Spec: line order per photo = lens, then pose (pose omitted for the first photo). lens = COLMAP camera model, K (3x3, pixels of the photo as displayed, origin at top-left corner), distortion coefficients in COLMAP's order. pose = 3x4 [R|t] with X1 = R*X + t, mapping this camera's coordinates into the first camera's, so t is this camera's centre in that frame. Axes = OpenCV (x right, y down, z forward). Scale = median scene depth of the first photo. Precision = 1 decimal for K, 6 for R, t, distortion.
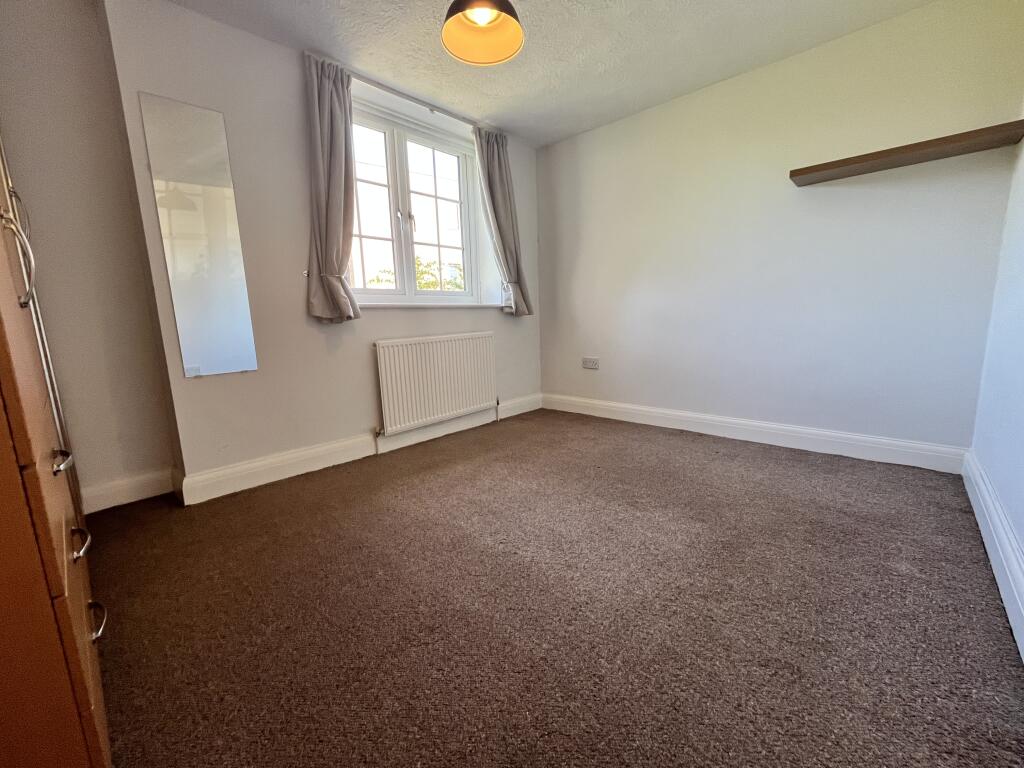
lens RADIAL K [[415.0, 0, 512.0], [0, 415.0, 384.0], [0, 0, 1]] dist [-0.001386, -0.000103]
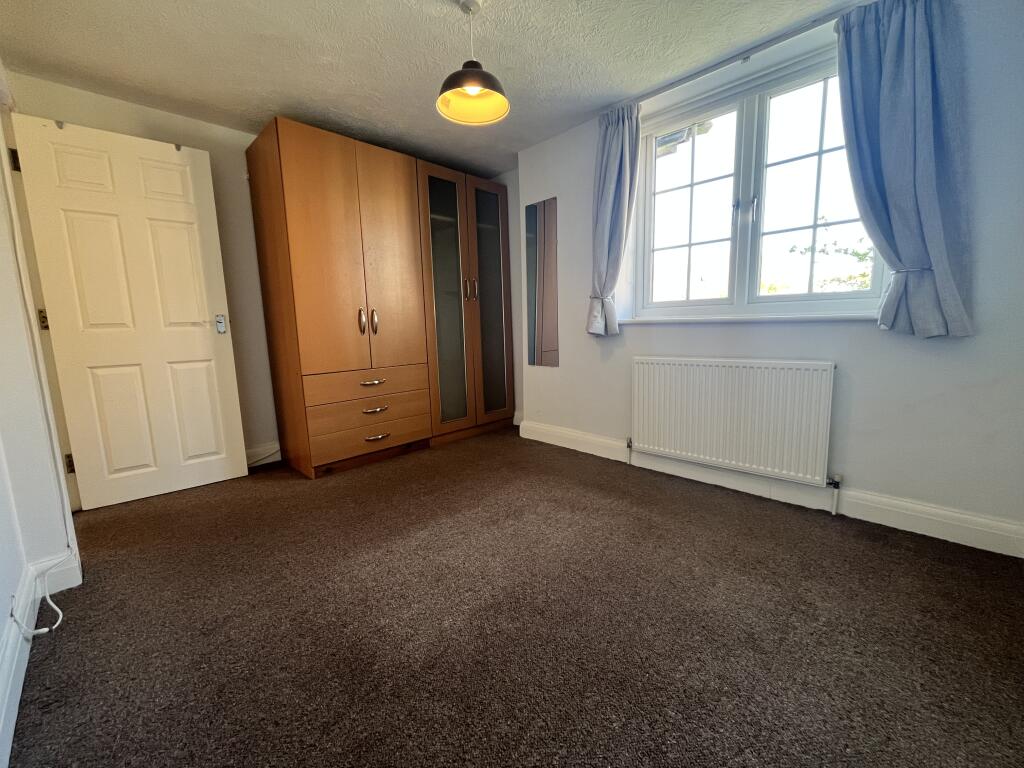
lens RADIAL K [[415.0, 0, 512.0], [0, 415.0, 384.0], [0, 0, 1]] dist [-0.001386, -0.000103]
pose [[-0.033379, 0.174241, -0.984137, 0.657705], [-0.134400, 0.974959, 0.177174, -0.166965], [0.990365, 0.138182, -0.009125, 0.675483]]
